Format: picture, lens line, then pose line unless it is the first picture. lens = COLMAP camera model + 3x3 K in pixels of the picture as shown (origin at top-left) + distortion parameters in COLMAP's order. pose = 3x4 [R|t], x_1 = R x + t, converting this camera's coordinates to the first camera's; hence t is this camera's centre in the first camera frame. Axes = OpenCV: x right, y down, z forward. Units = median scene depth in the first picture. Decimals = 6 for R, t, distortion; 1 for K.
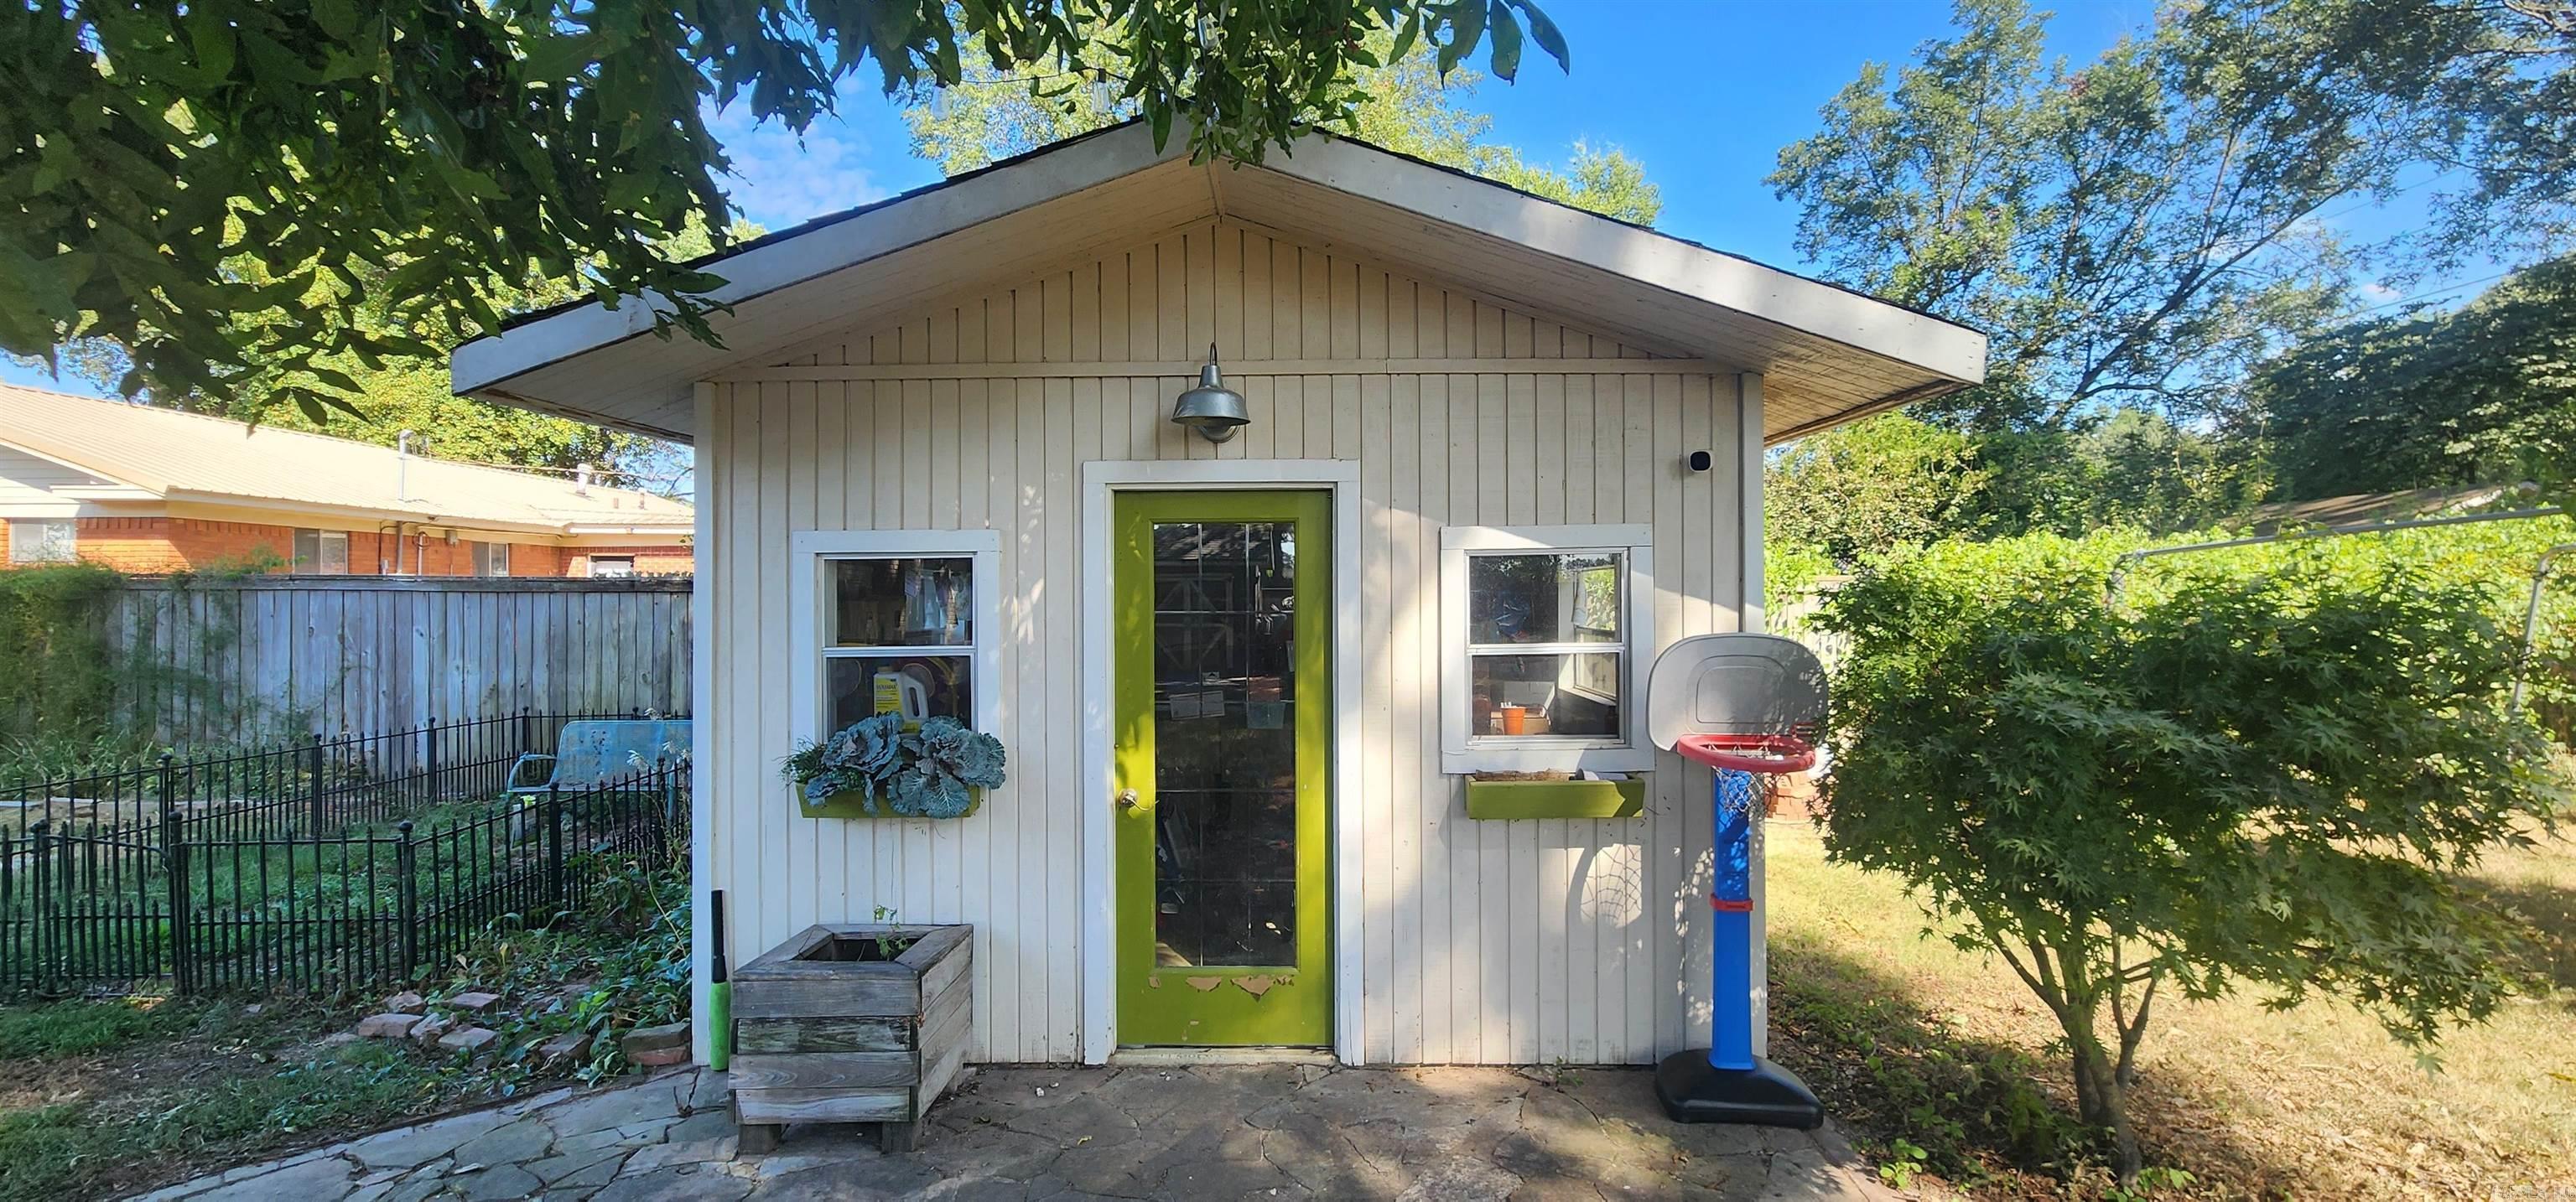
lens RADIAL K [[1056.7, 0, 1291.4], [0, 1056.7, 599.2], [0, 0, 1]] dist [0.002297, -0.000133]
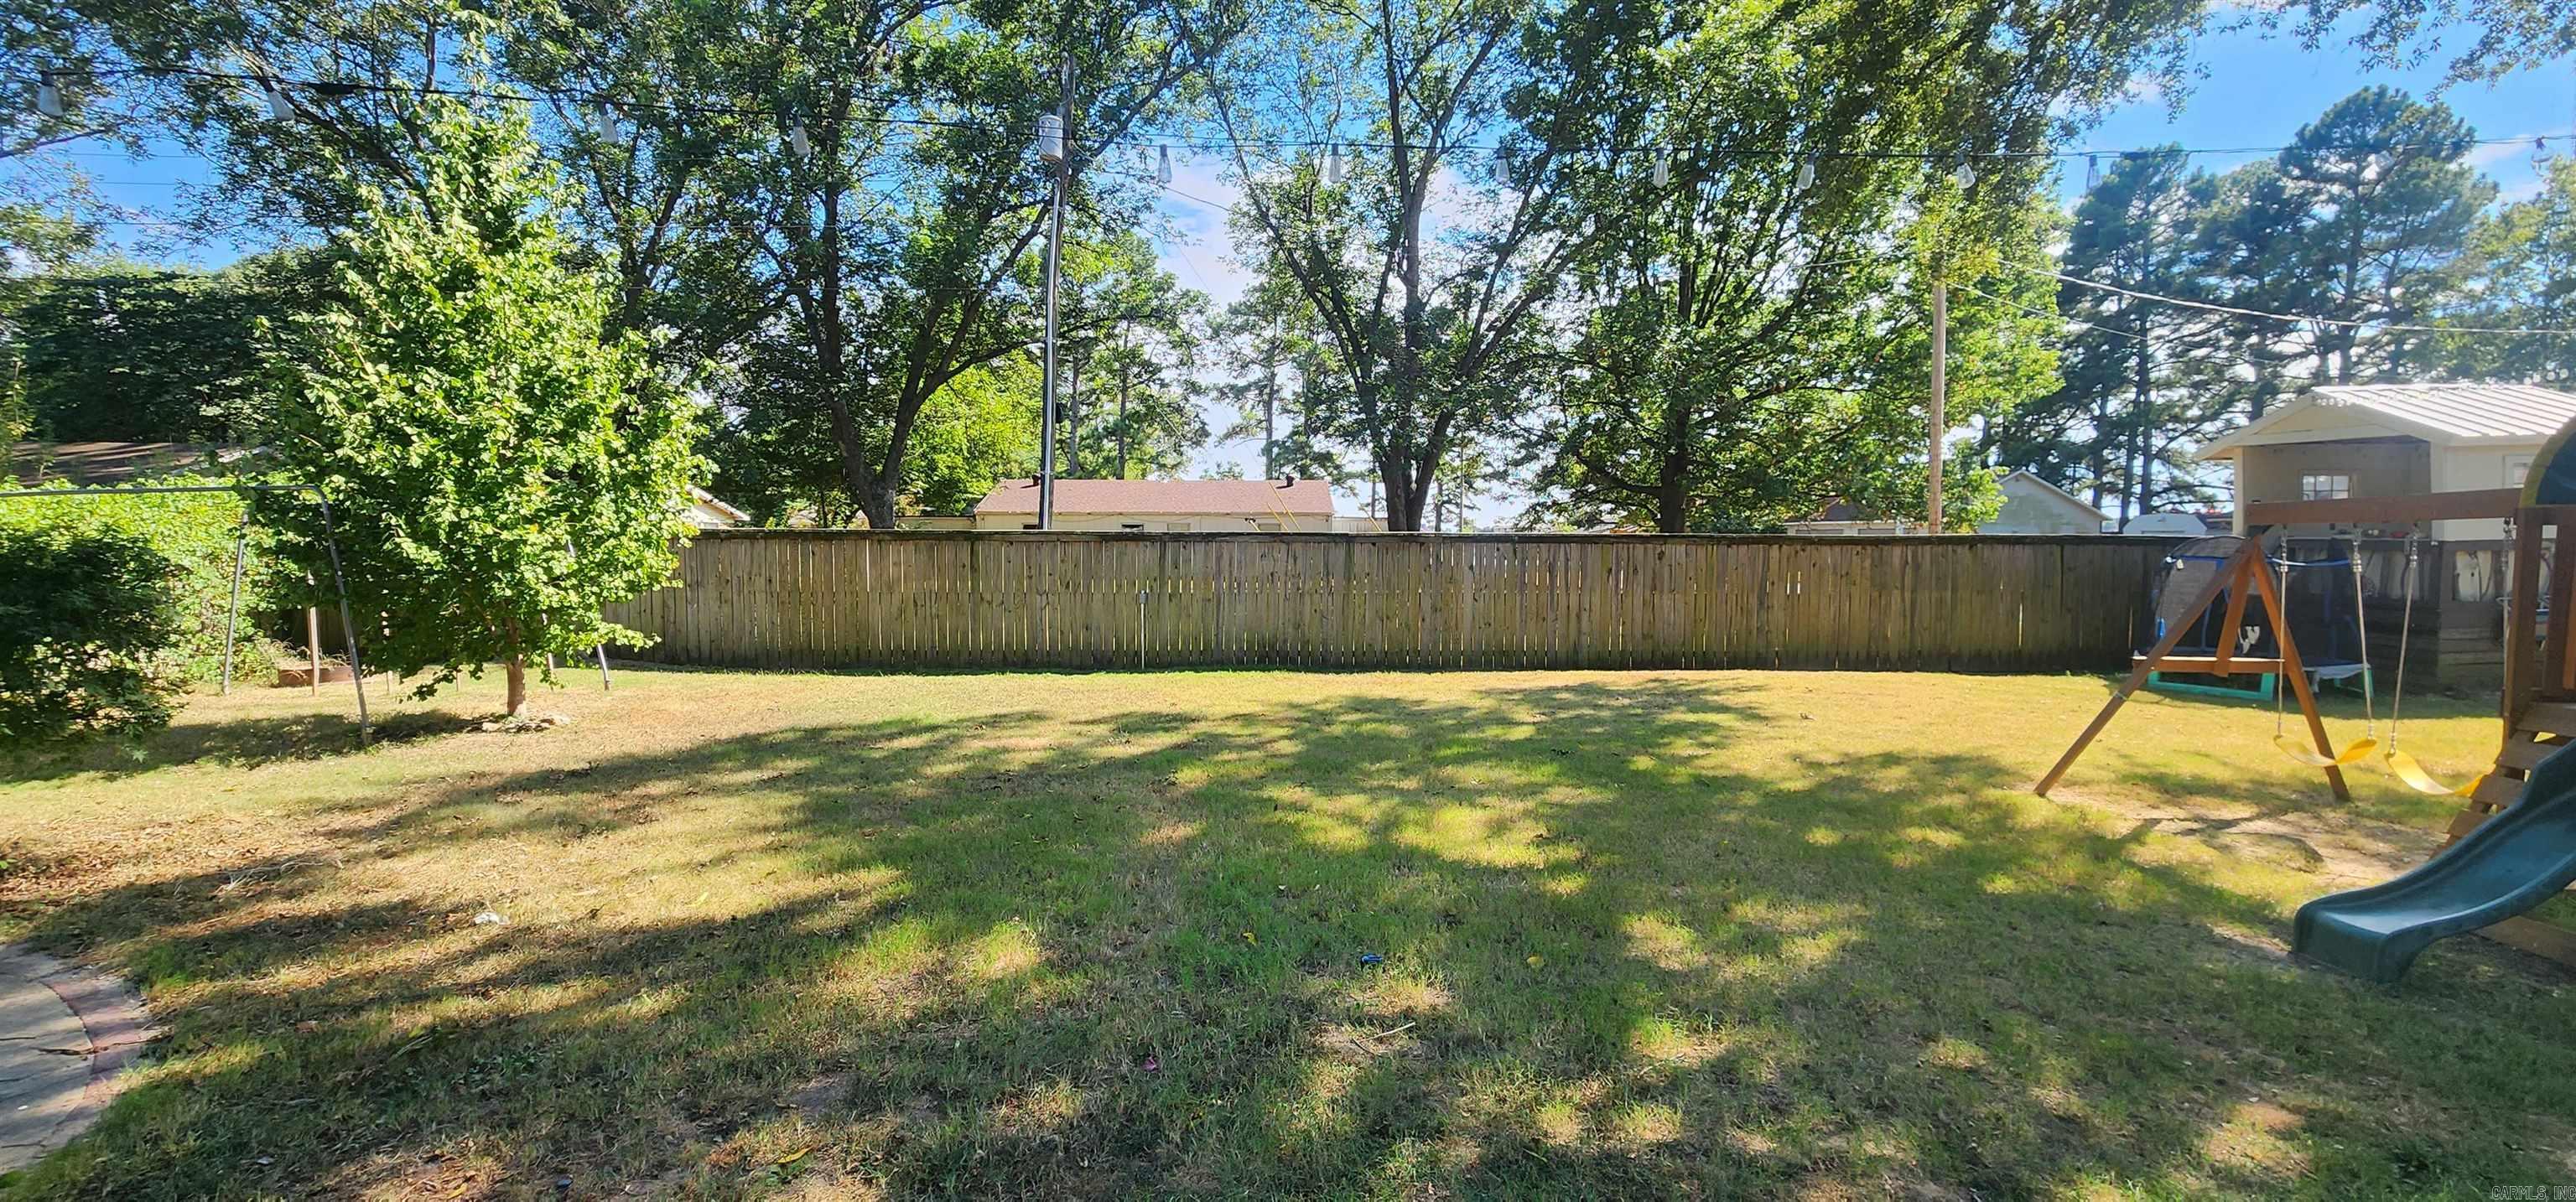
lens RADIAL K [[1056.7, 0, 1291.4], [0, 1056.7, 599.2], [0, 0, 1]] dist [0.002297, -0.000133]
pose [[-0.046617, -0.048655, 0.997727, -0.117162], [-0.006846, 0.998805, 0.048388, -0.000212], [-0.998889, -0.004575, -0.046894, -0.123881]]
